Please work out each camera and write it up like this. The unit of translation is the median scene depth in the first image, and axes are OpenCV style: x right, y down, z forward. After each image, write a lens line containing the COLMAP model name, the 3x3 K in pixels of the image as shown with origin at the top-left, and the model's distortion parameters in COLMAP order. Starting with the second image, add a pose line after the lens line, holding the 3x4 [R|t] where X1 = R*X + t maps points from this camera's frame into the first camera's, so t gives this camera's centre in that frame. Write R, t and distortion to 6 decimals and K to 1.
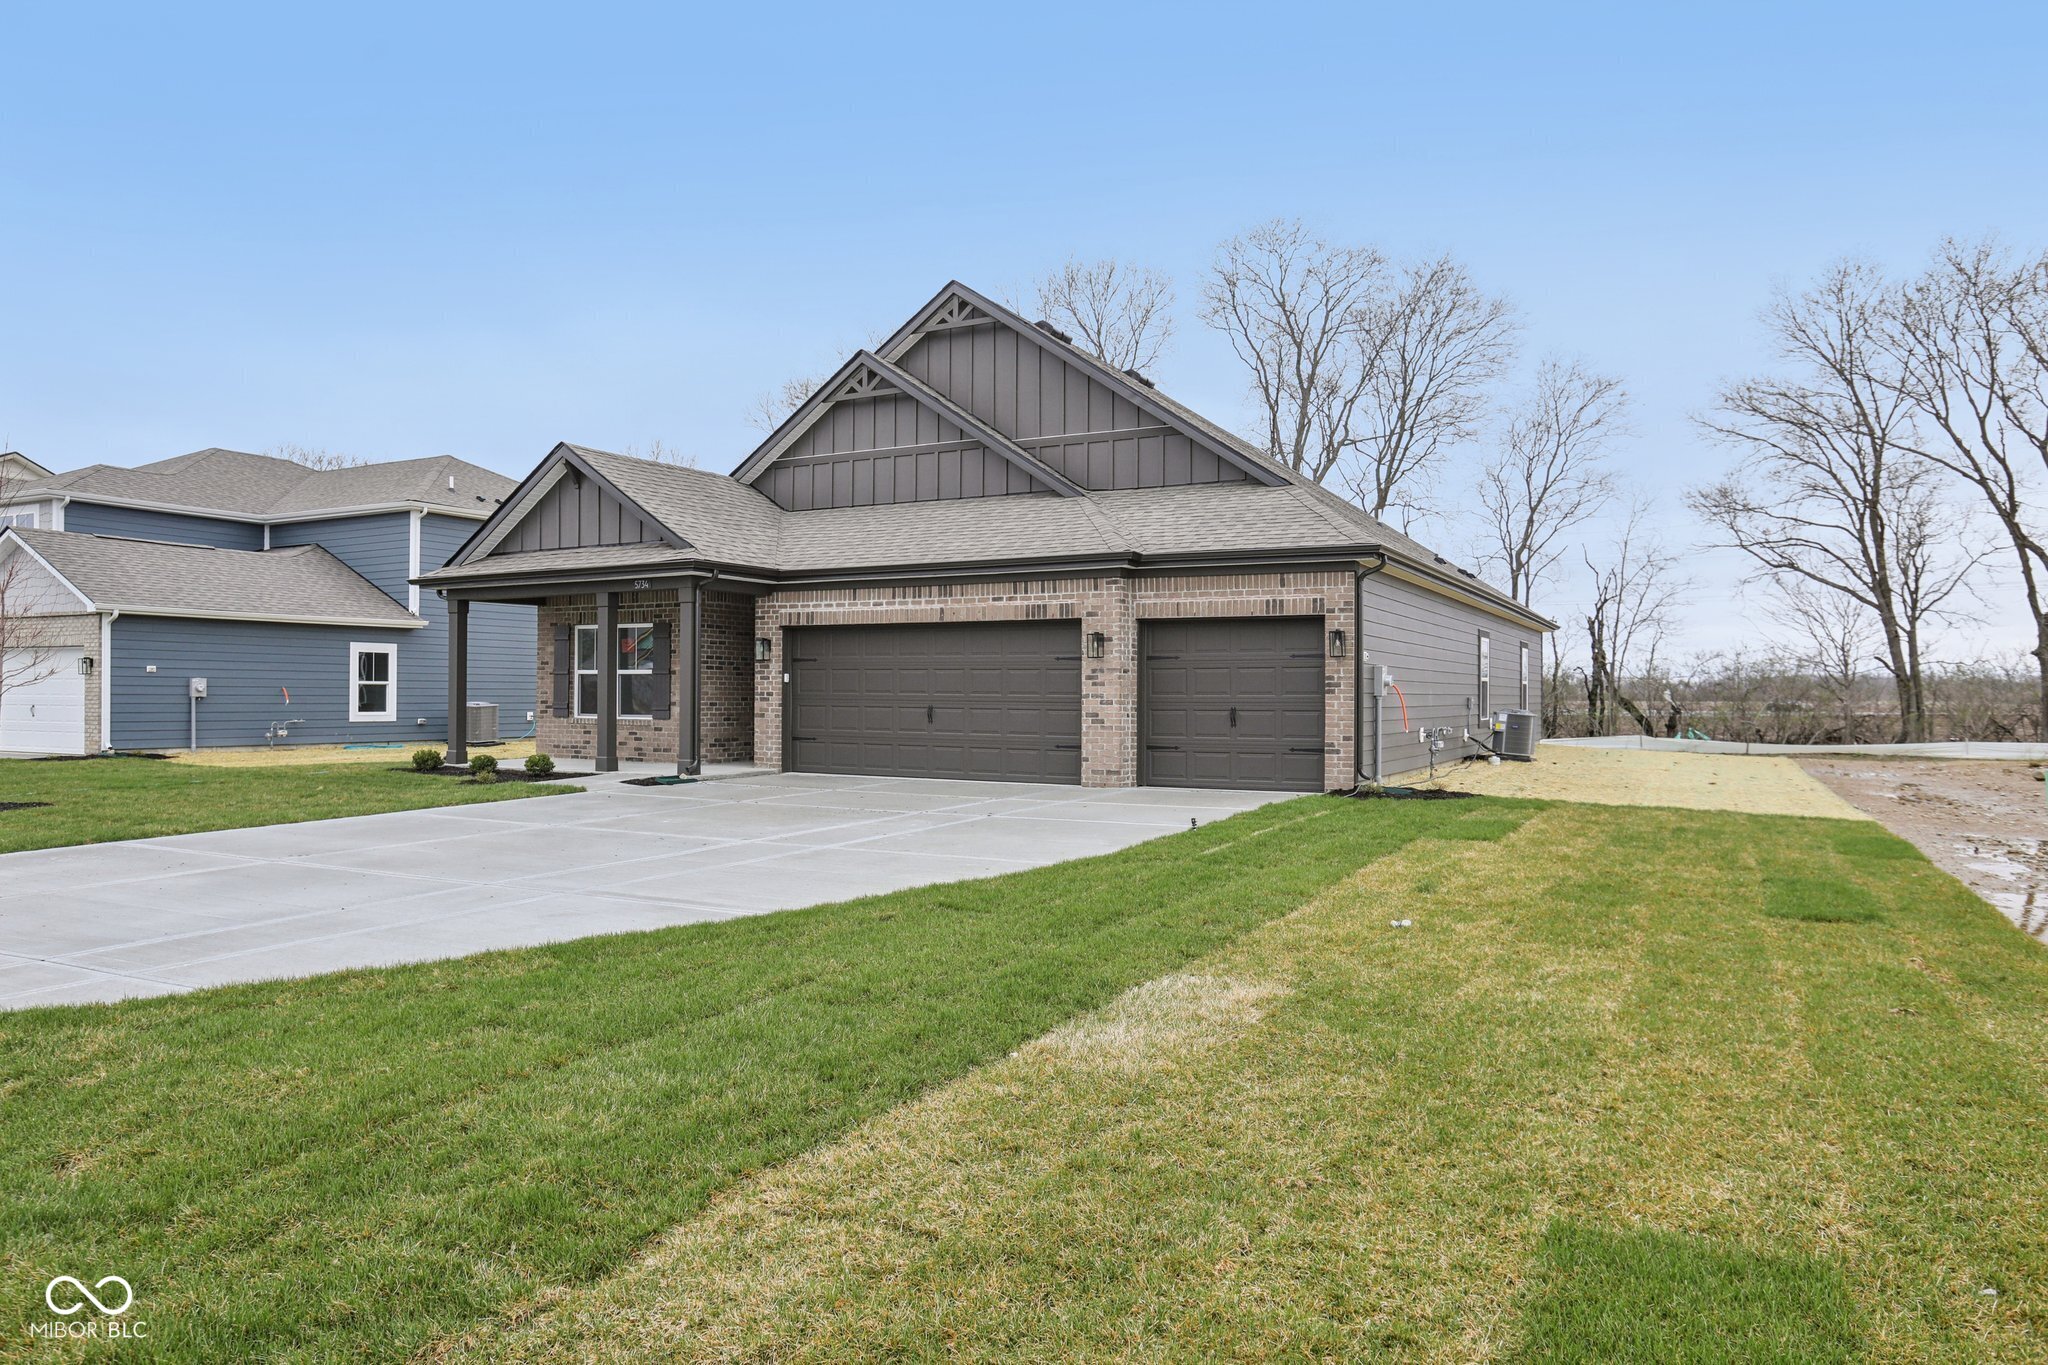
lens RADIAL K [[1306.4, 0, 1024.0], [0, 1306.4, 682.5], [0, 0, 1]] dist [-0.000707, -0.000112]
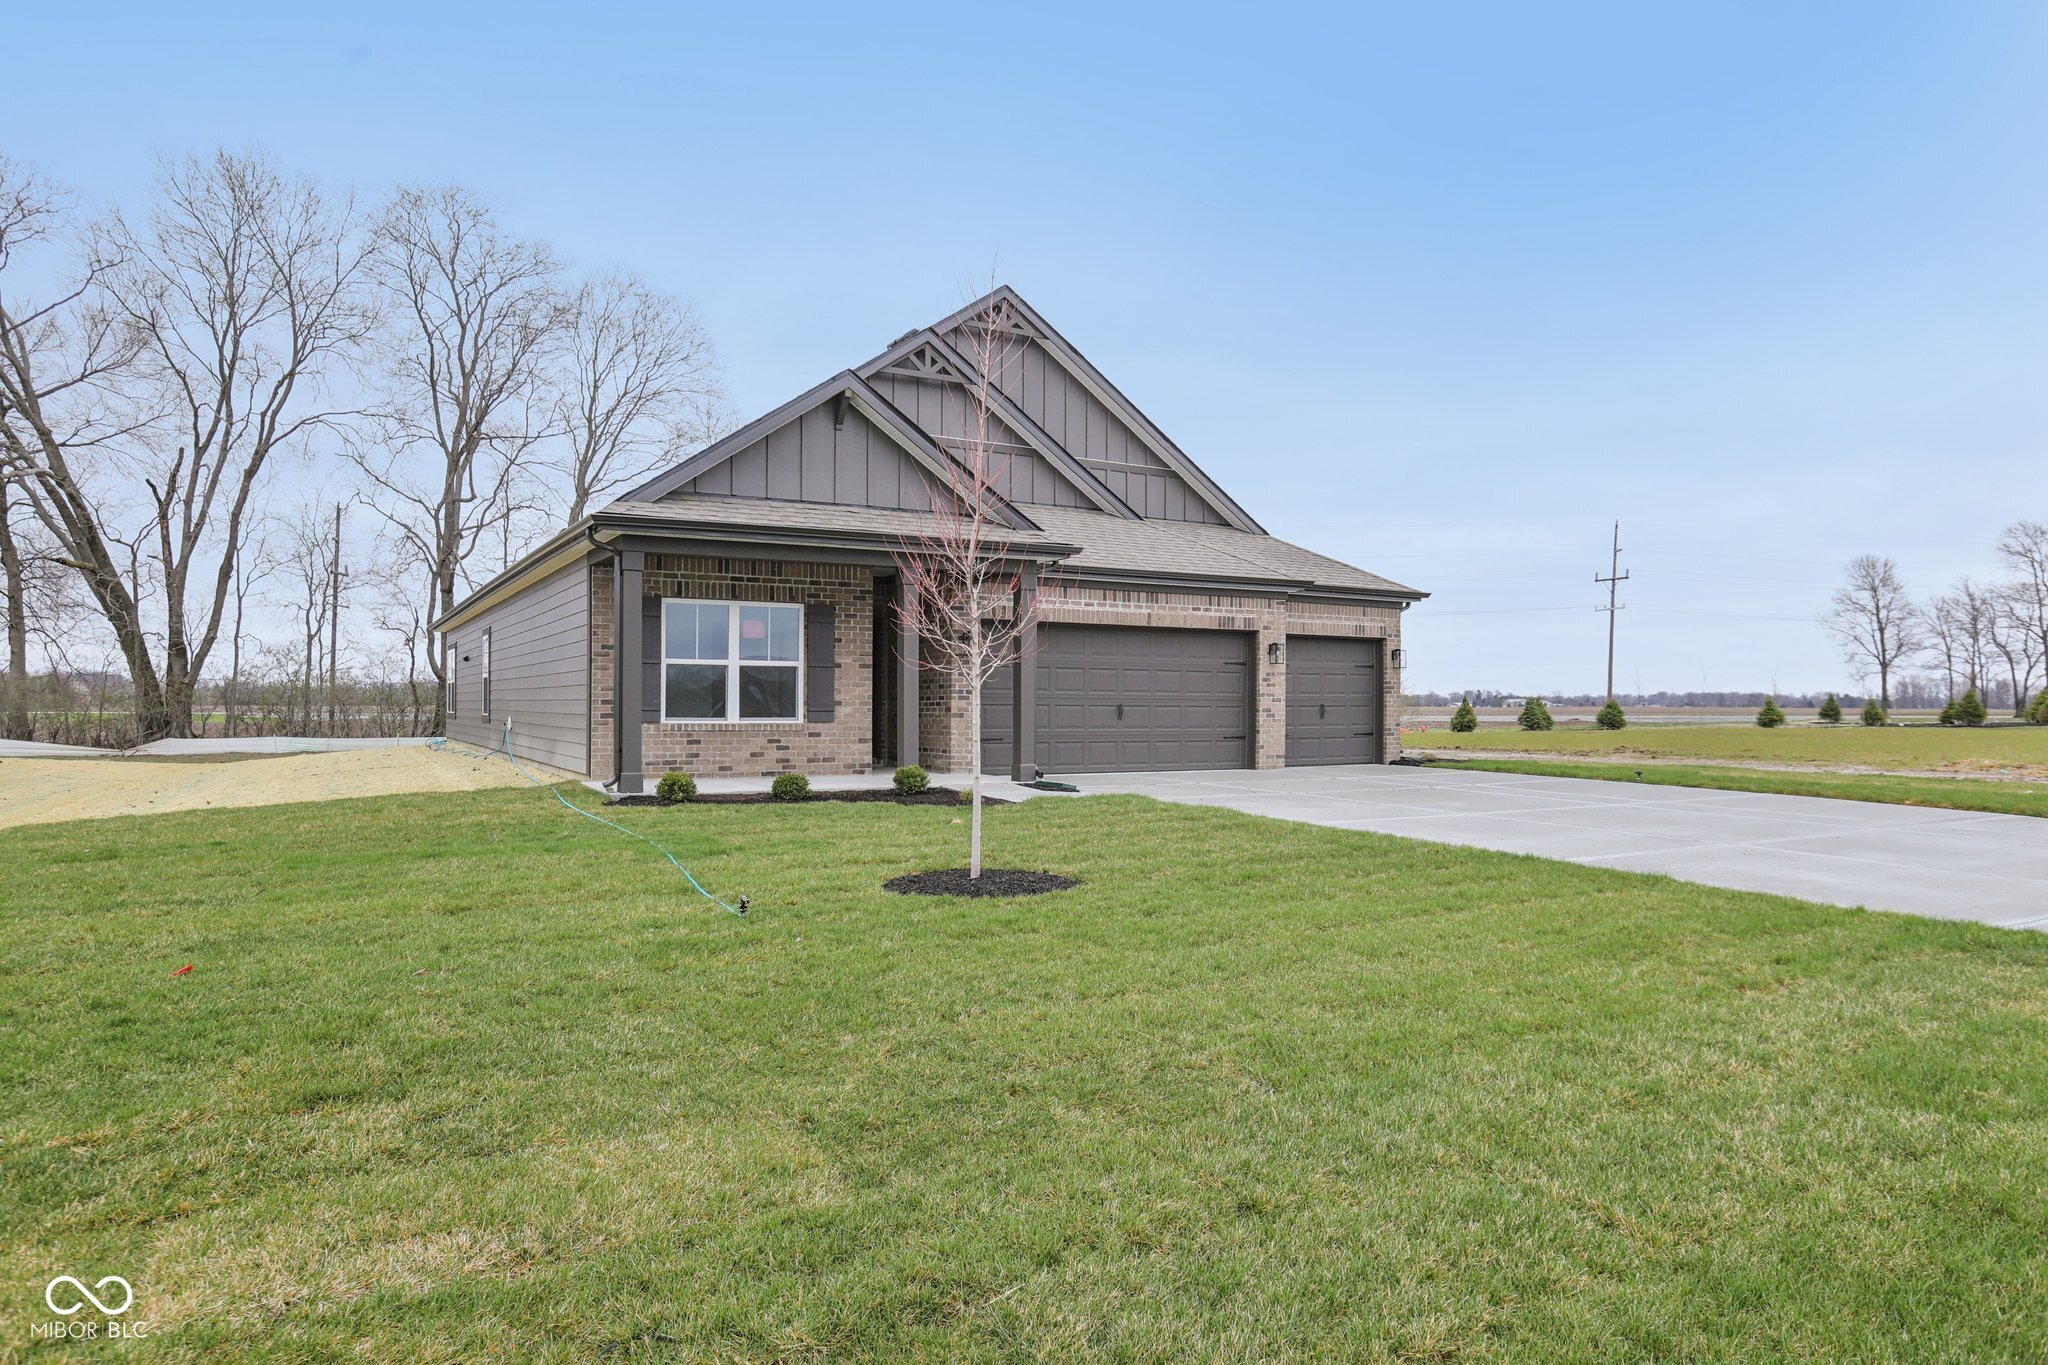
lens RADIAL K [[1217.8, 0, 1024.0], [0, 1217.8, 682.5], [0, 0, 1]] dist [-0.000406, -0.000032]
pose [[0.527937, 0.008469, 0.849241, -0.963707], [-0.012462, 0.999920, -0.002224, 0.003764], [-0.849192, -0.009409, 0.528001, 0.551672]]
